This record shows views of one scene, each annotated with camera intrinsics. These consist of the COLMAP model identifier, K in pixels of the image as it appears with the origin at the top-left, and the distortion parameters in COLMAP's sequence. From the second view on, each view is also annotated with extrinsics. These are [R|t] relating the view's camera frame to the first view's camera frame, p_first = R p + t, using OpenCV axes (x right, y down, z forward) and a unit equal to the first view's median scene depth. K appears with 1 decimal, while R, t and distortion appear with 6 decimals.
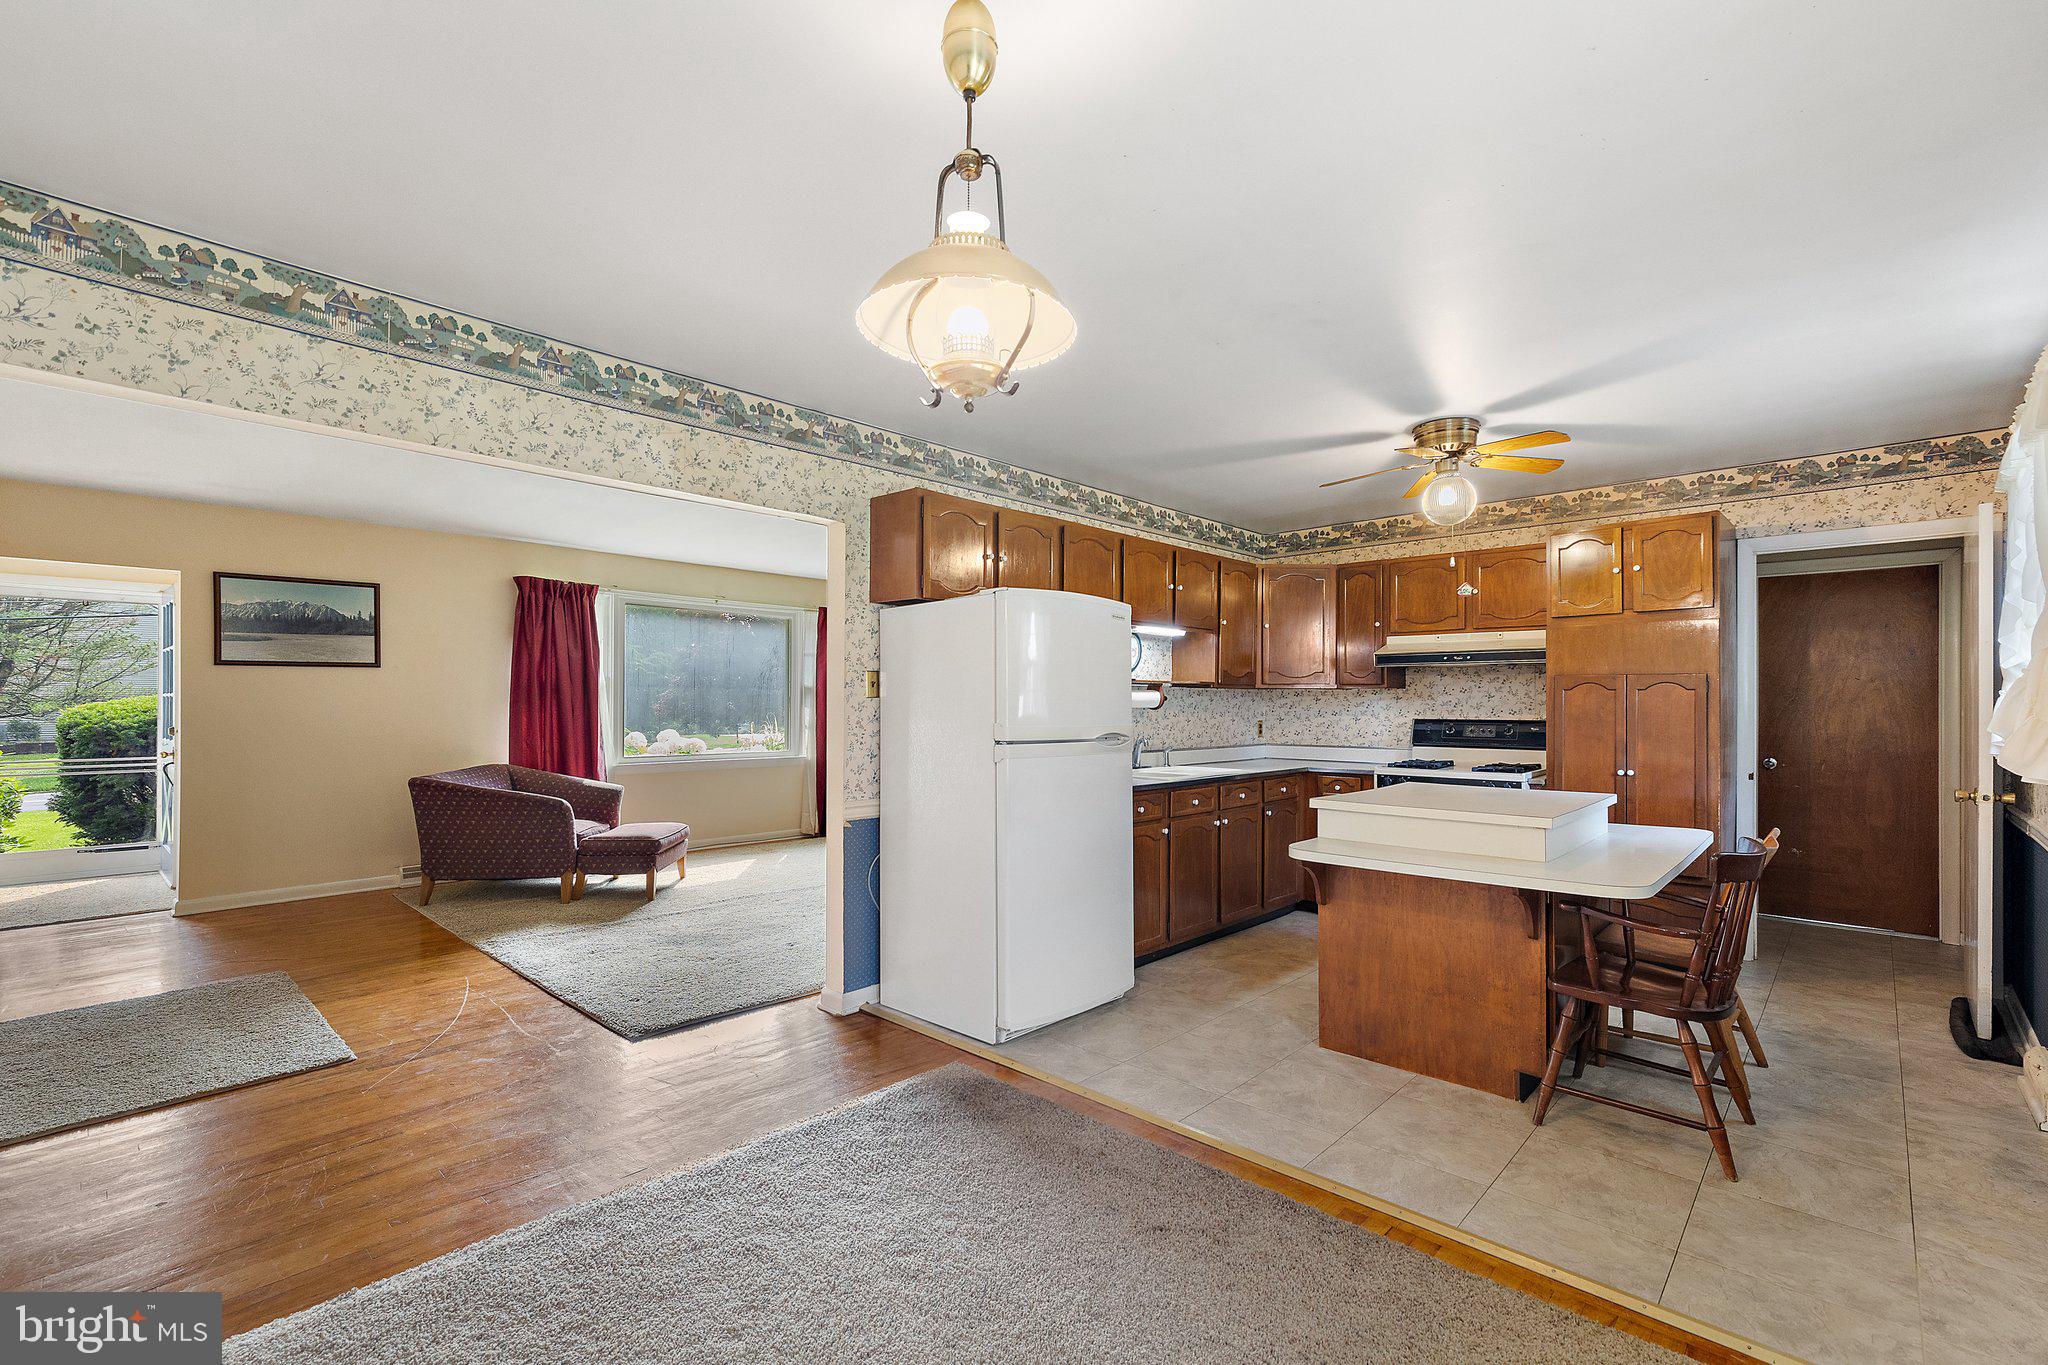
lens RADIAL K [[882.2, 0, 1017.8], [0, 882.2, 701.5], [0, 0, 1]] dist [-0.012559, 0.004465]
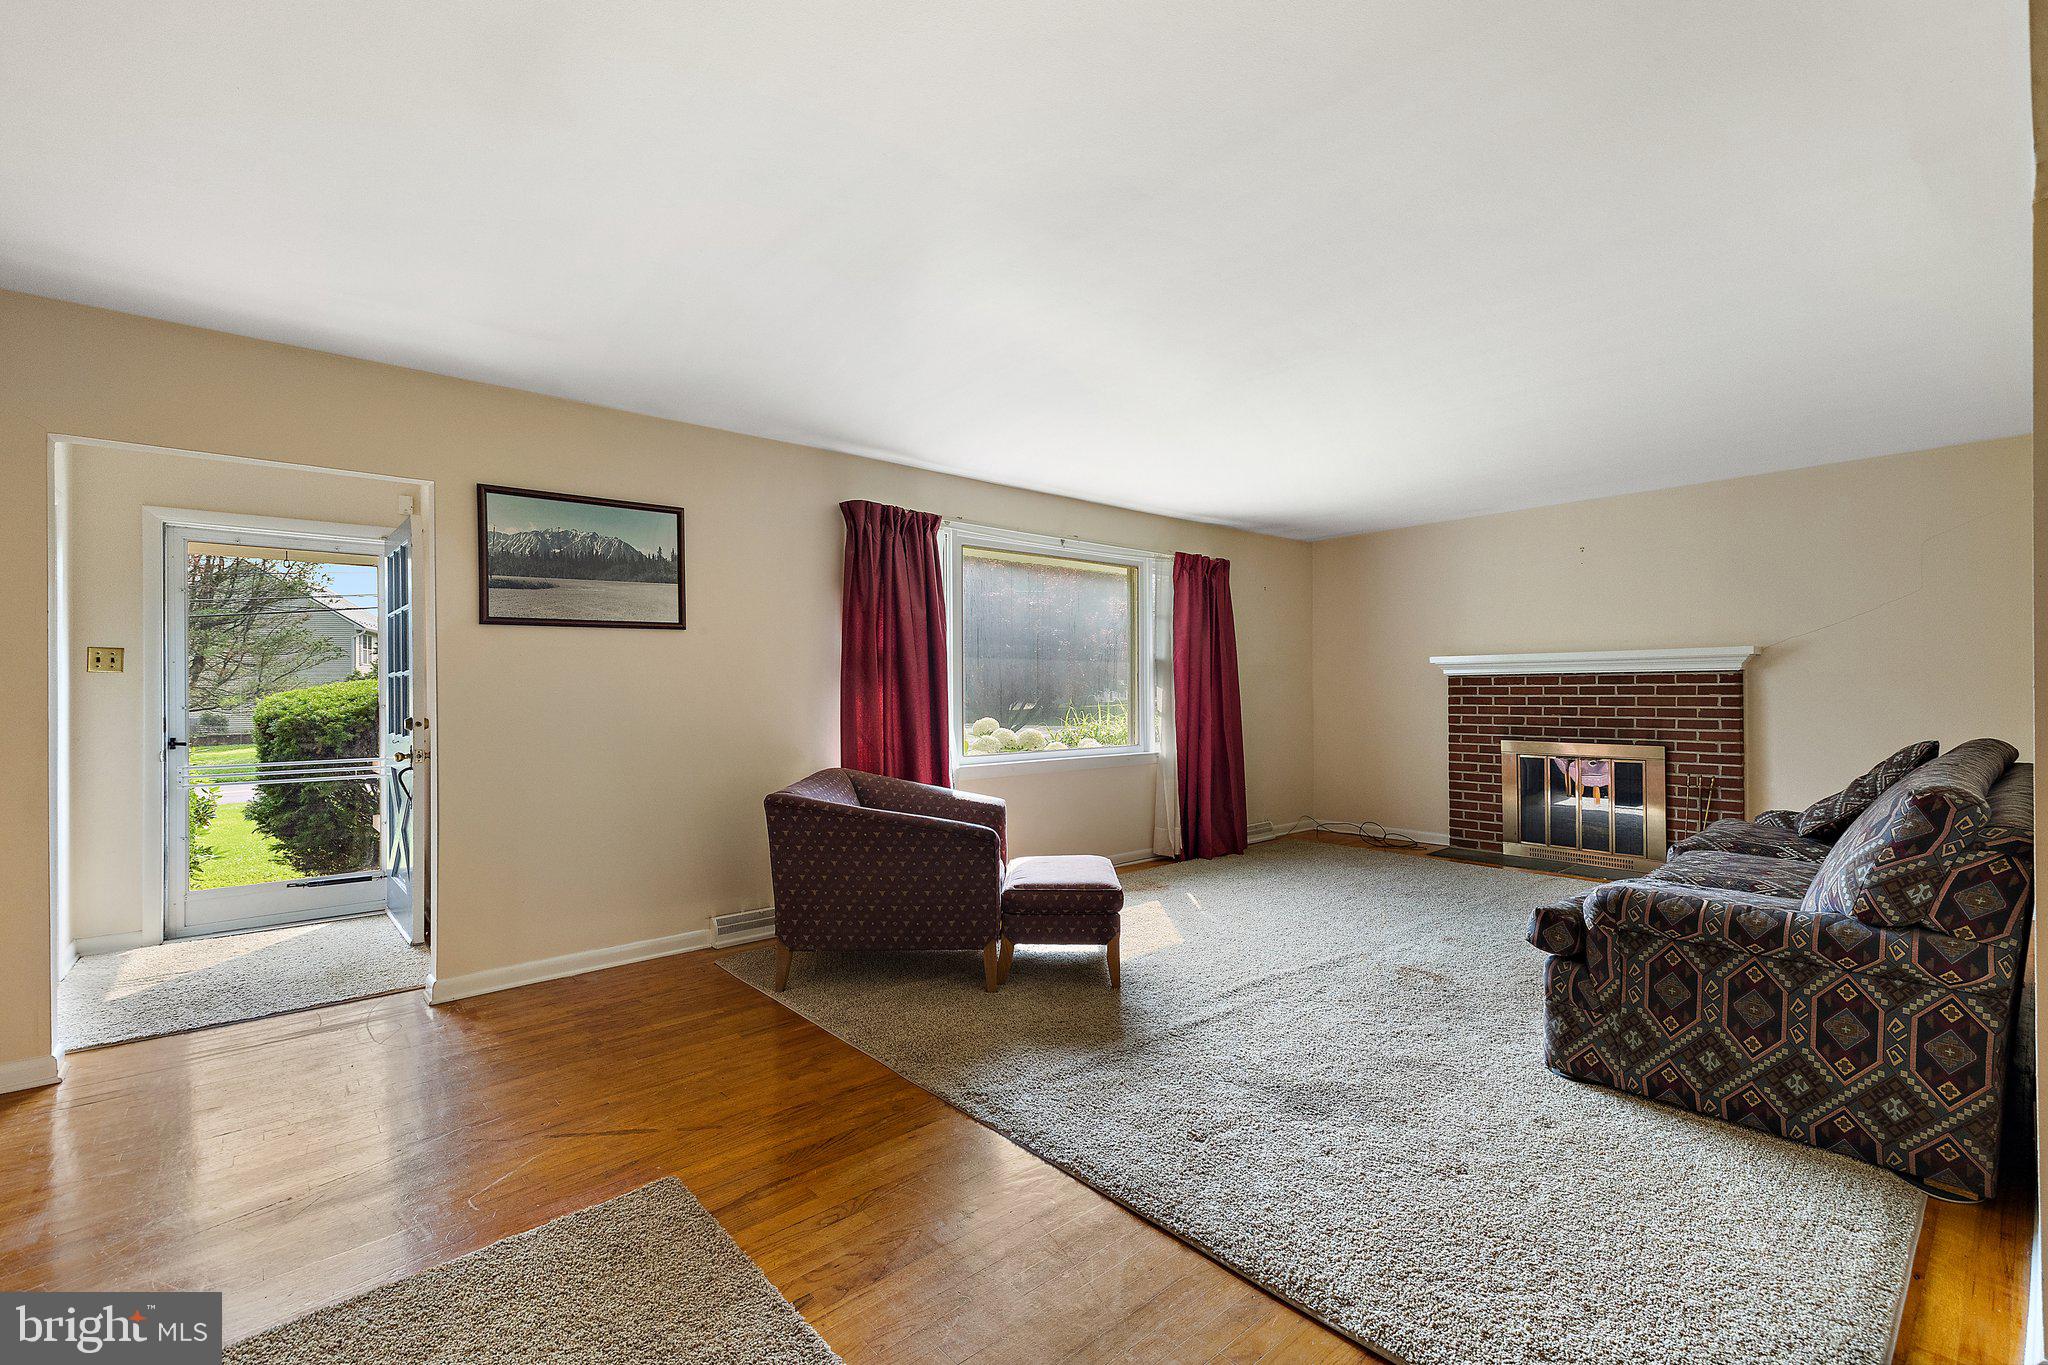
lens RADIAL K [[882.2, 0, 1015.9], [0, 882.2, 683.2], [0, 0, 1]] dist [-0.012559, 0.004465]
pose [[0.994200, -0.010265, -0.107052, -0.360665], [0.009598, 0.999931, -0.006751, 0.009742], [0.107114, 0.005684, 0.994230, 0.310611]]
